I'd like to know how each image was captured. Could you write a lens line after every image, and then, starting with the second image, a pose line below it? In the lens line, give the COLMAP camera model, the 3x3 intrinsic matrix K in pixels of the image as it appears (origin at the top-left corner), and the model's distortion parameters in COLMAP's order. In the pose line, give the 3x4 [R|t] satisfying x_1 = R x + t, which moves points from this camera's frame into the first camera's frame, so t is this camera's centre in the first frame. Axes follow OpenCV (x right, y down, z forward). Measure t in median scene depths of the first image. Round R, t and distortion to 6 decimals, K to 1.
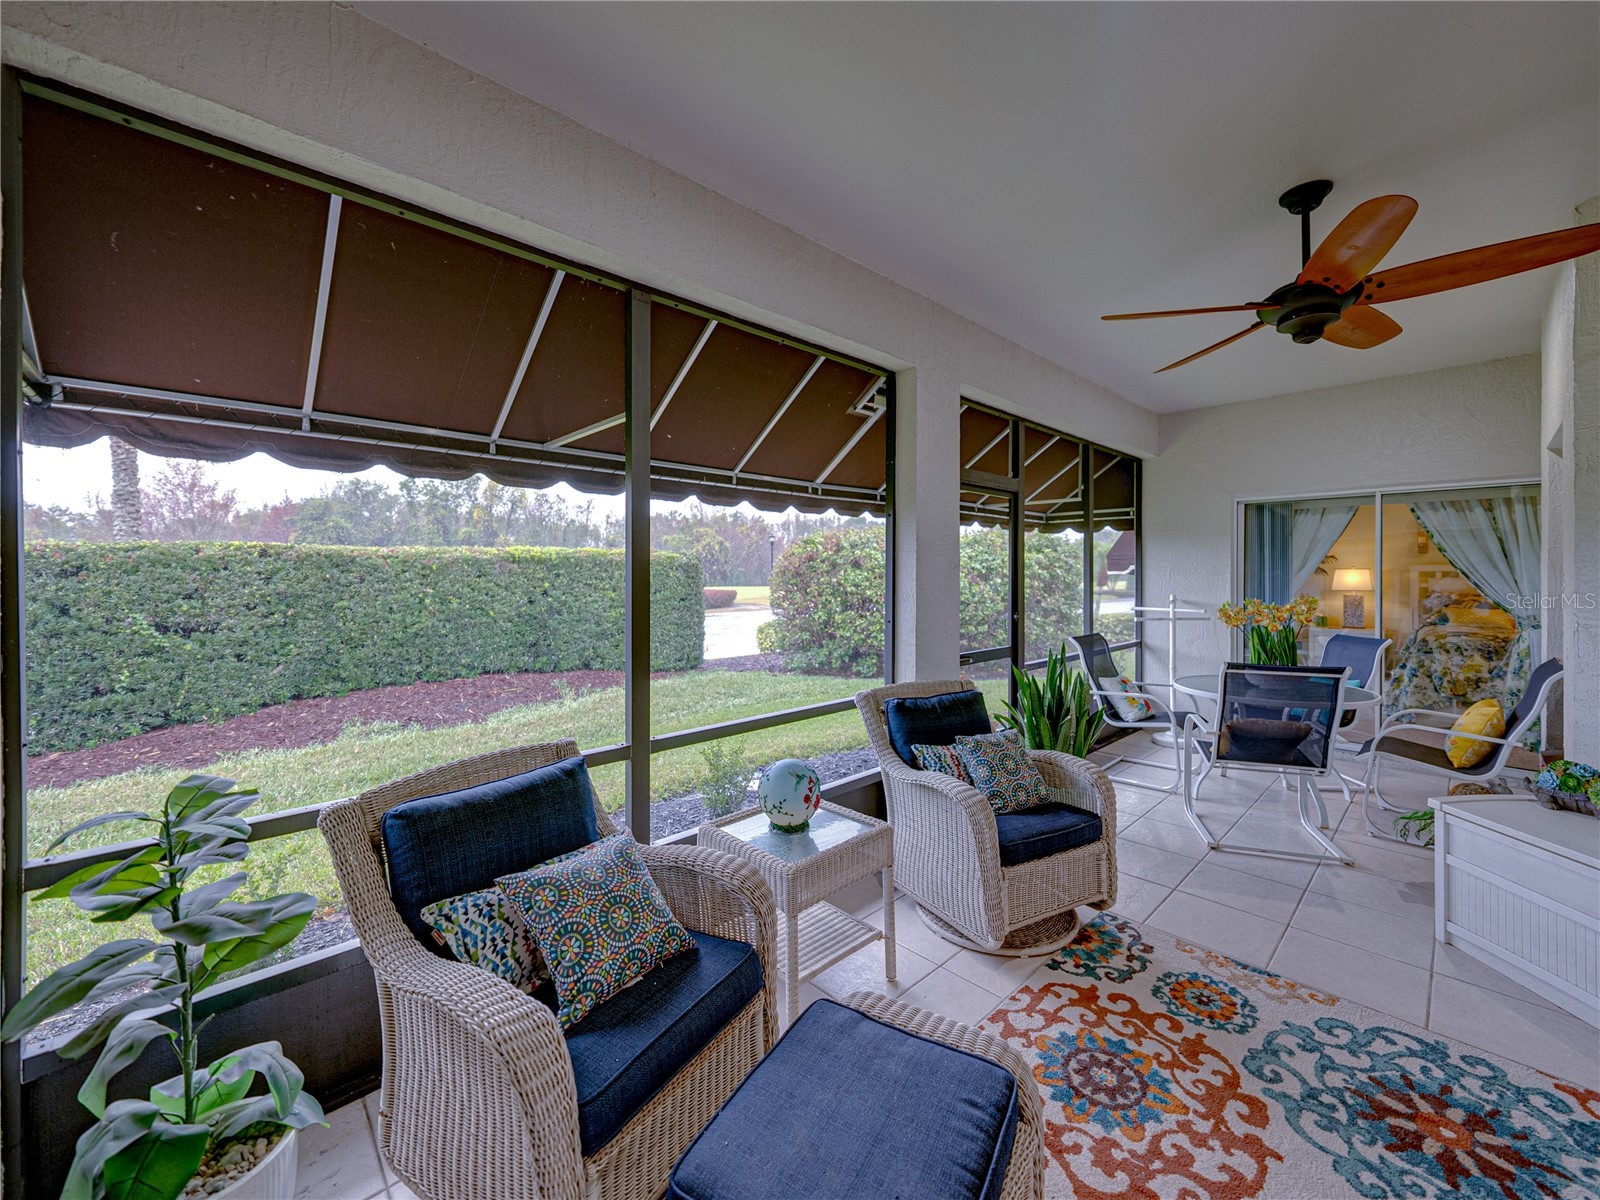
lens RADIAL K [[619.7, 0, 799.4], [0, 619.7, 577.4], [0, 0, 1]] dist [-0.003805, 0.000284]
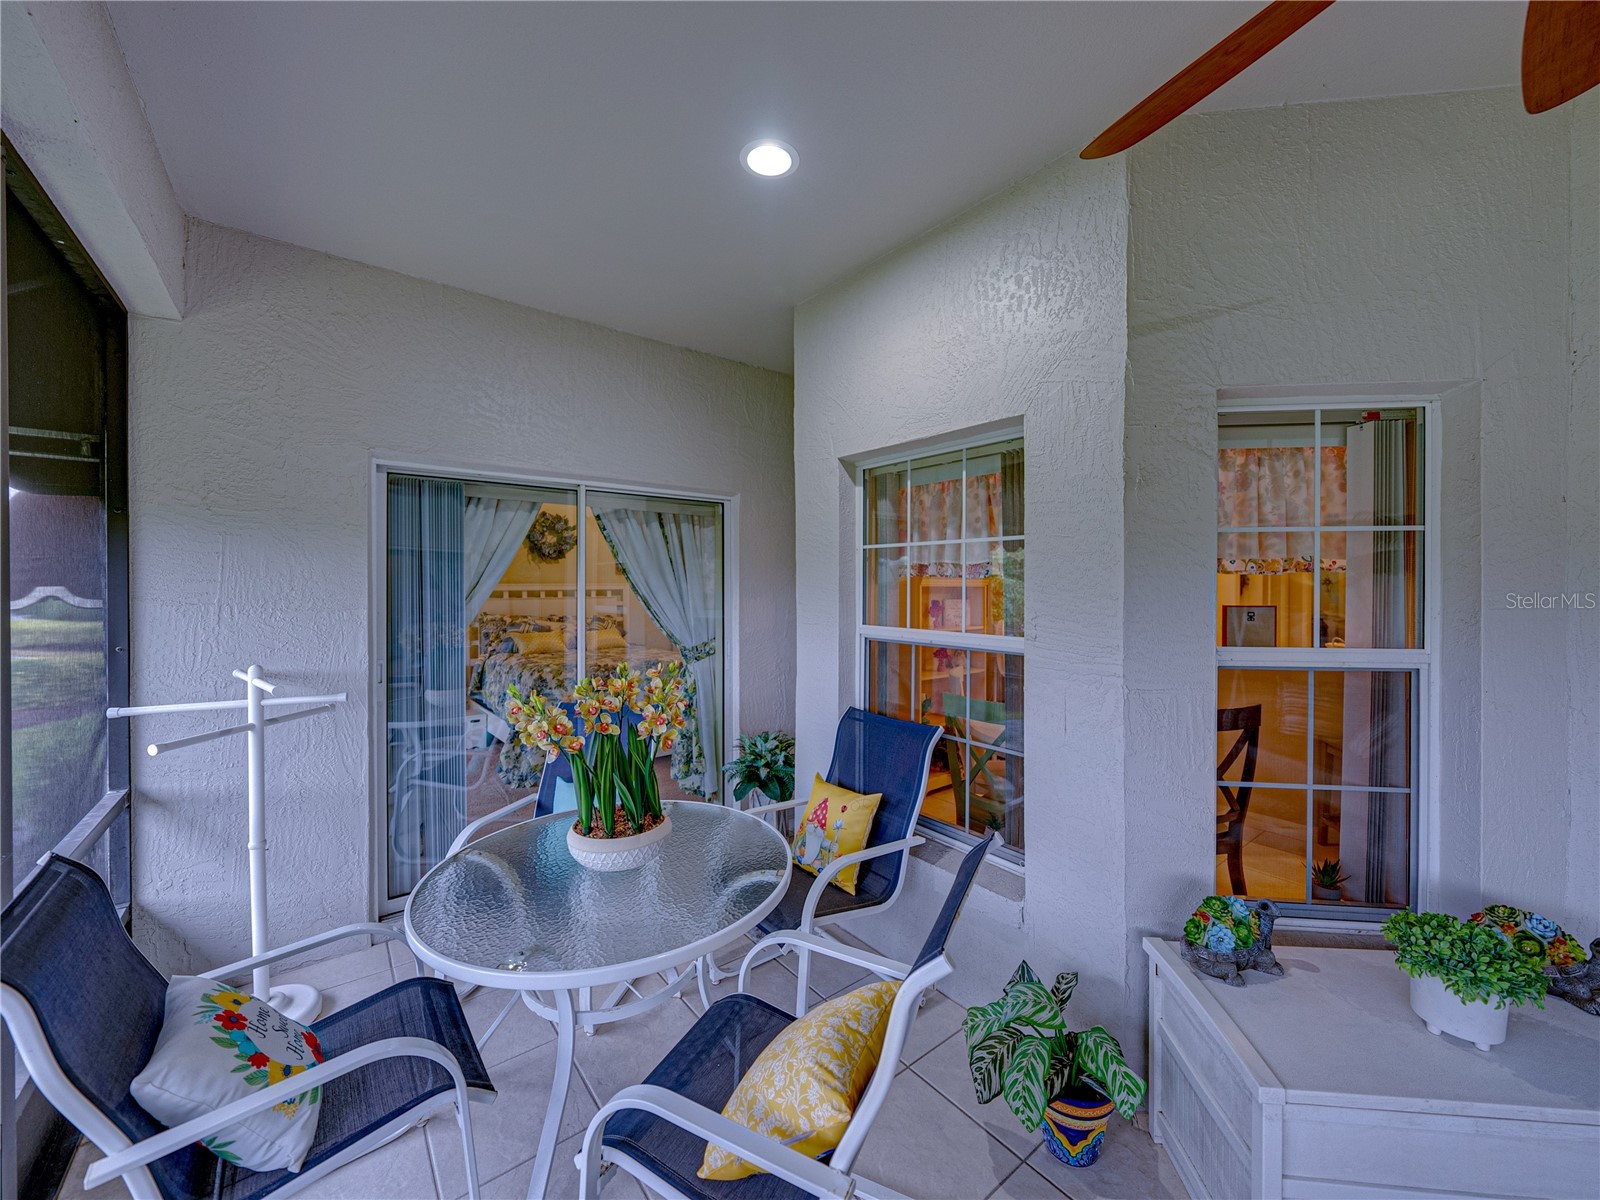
lens RADIAL K [[619.7, 0, 793.8], [0, 619.7, 588.5], [0, 0, 1]] dist [-0.003805, 0.000284]
pose [[0.082538, -0.008729, 0.996550, 0.482057], [0.004259, 0.999956, 0.008407, -0.050540], [-0.996579, 0.003550, 0.082571, 1.294644]]
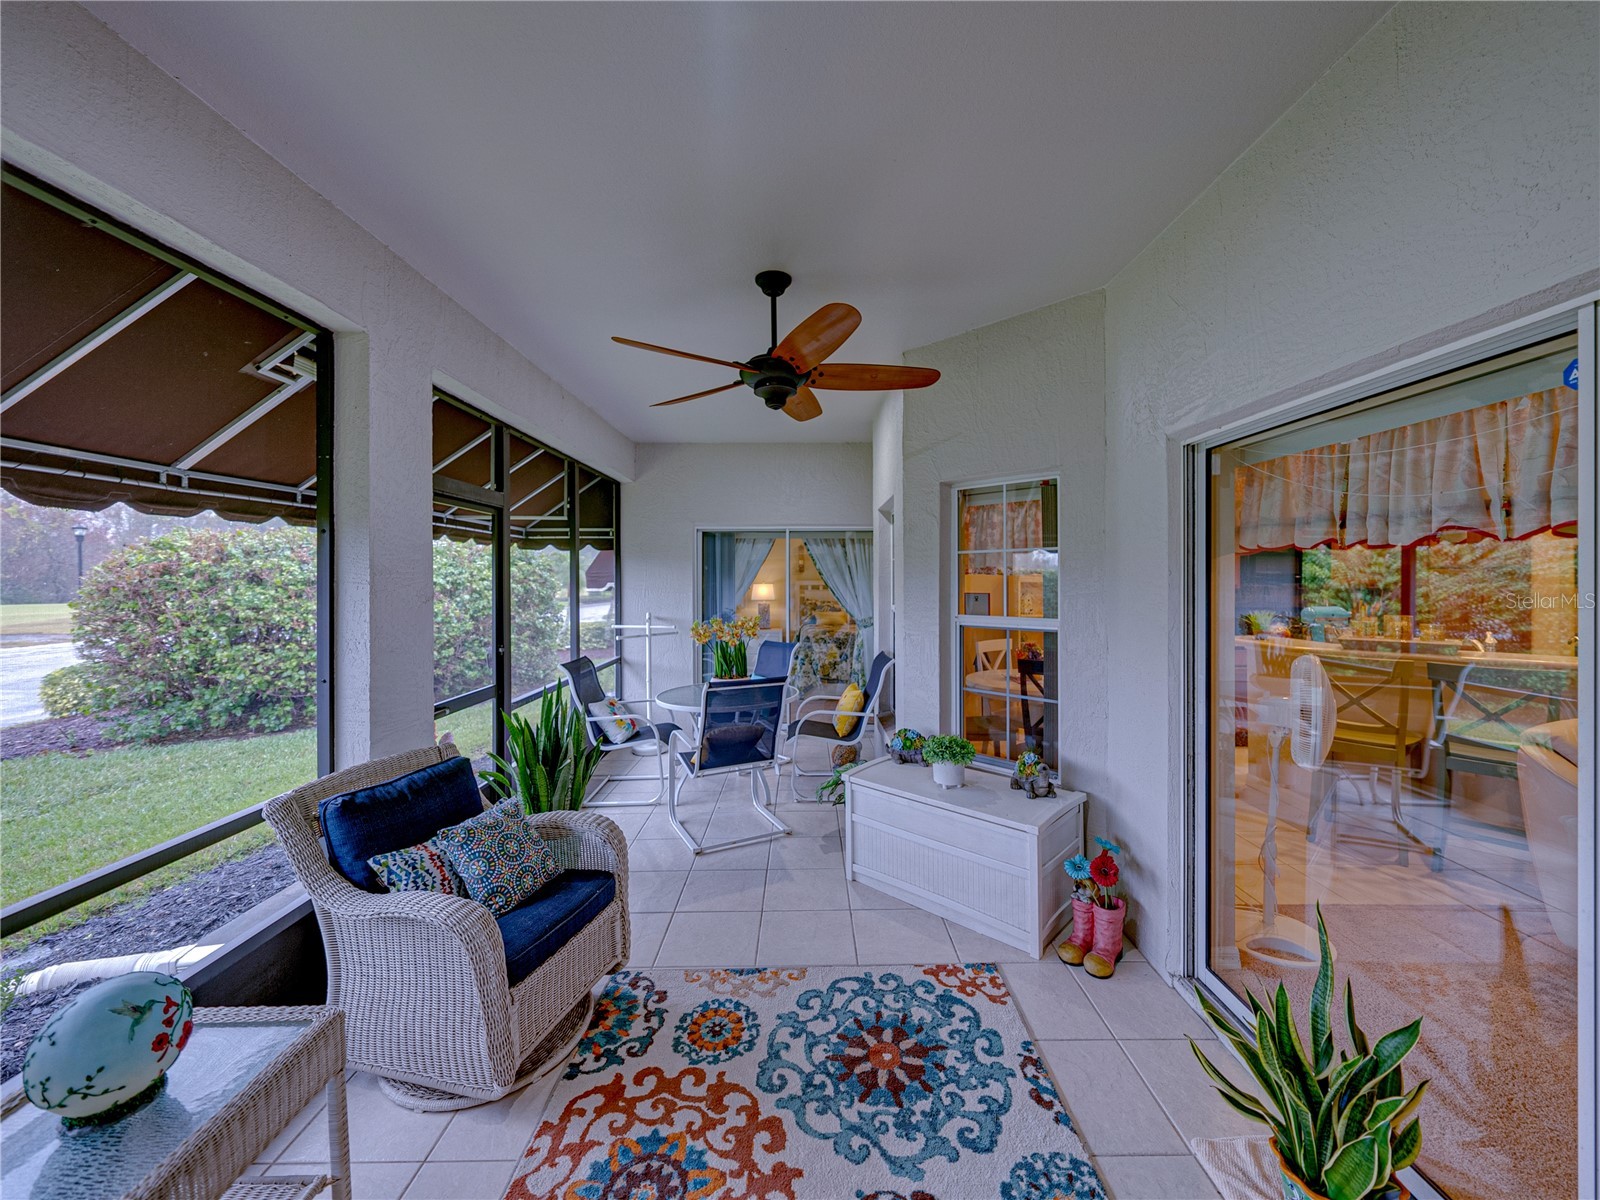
lens RADIAL K [[619.7, 0, 801.5], [0, 619.7, 580.3], [0, 0, 1]] dist [-0.003805, 0.000284]
pose [[0.683318, -0.004765, 0.730106, 0.003046], [0.008807, 0.999960, -0.001717, -0.049861], [-0.730068, 0.007603, 0.683332, 0.156123]]
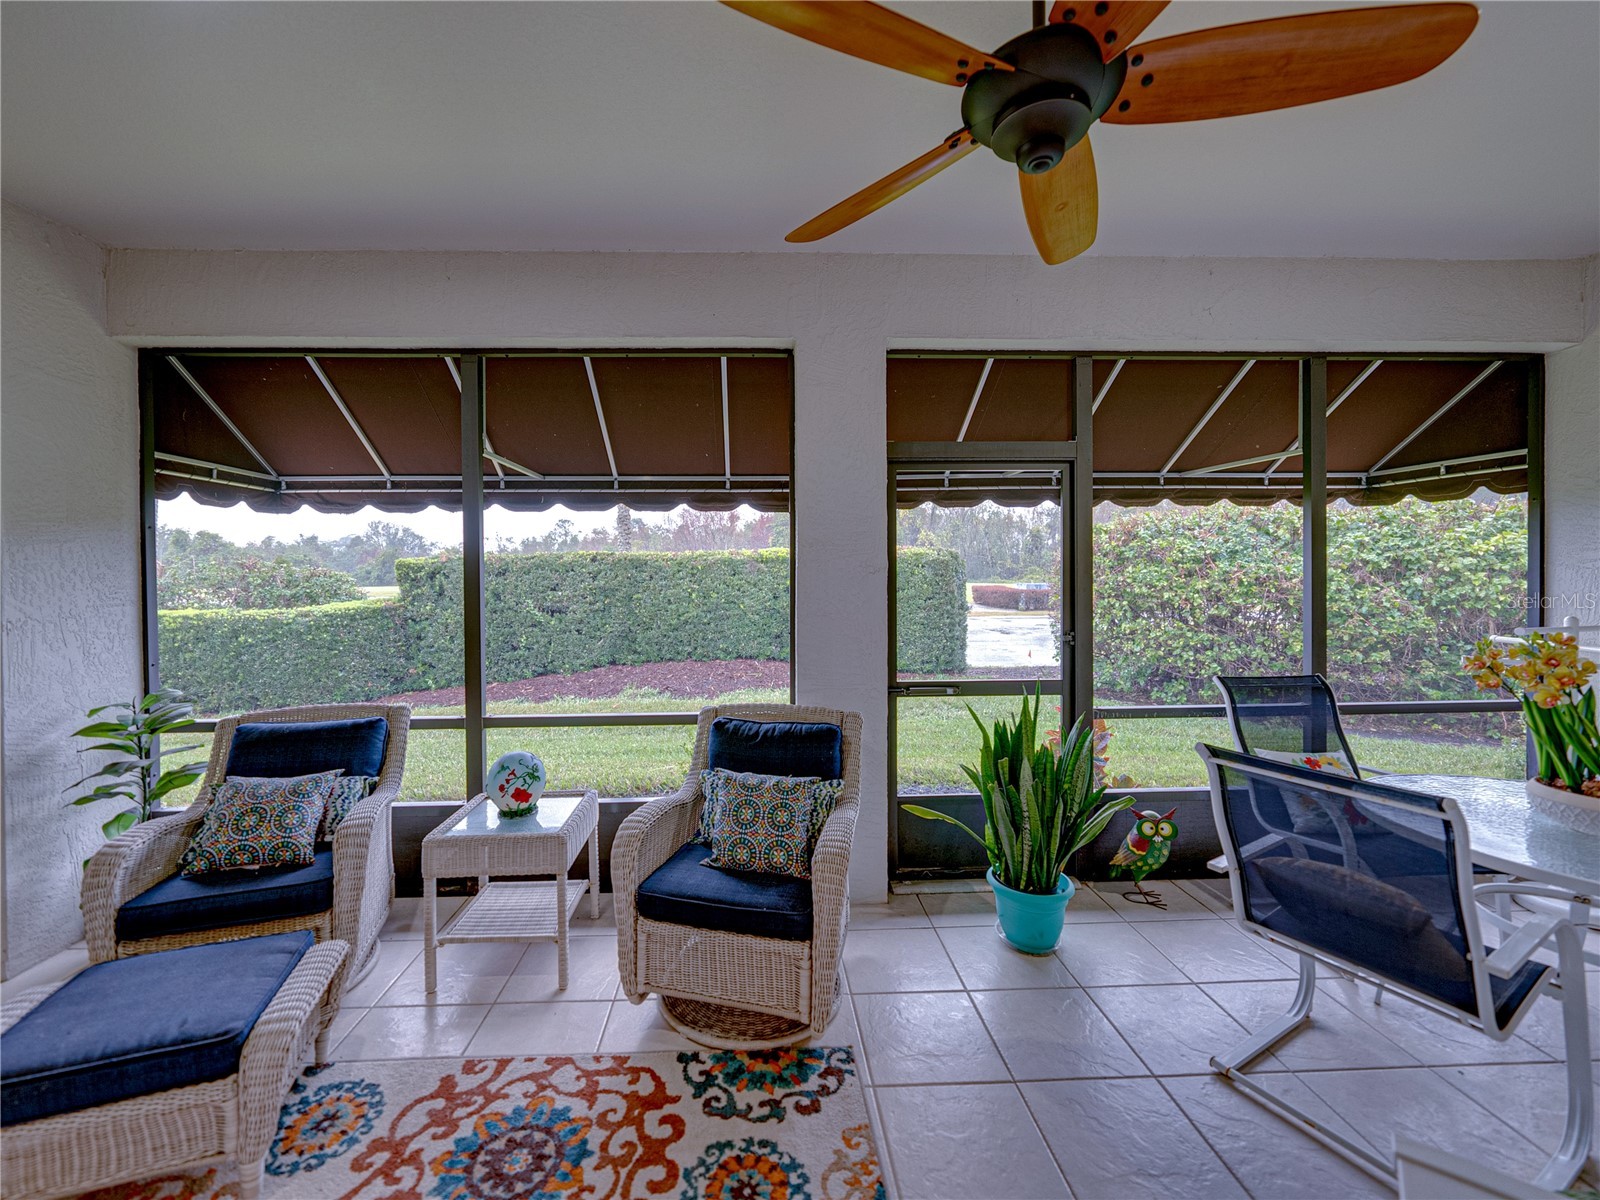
lens RADIAL K [[638.2, 0, 768.7], [0, 638.2, 575.6], [0, 0, 1]] dist [-0.002603, -0.000190]
pose [[0.755601, 0.001637, -0.655030, 0.952667], [0.003366, 0.999974, 0.006383, -0.022452], [0.655023, -0.007028, 0.755576, 0.389737]]
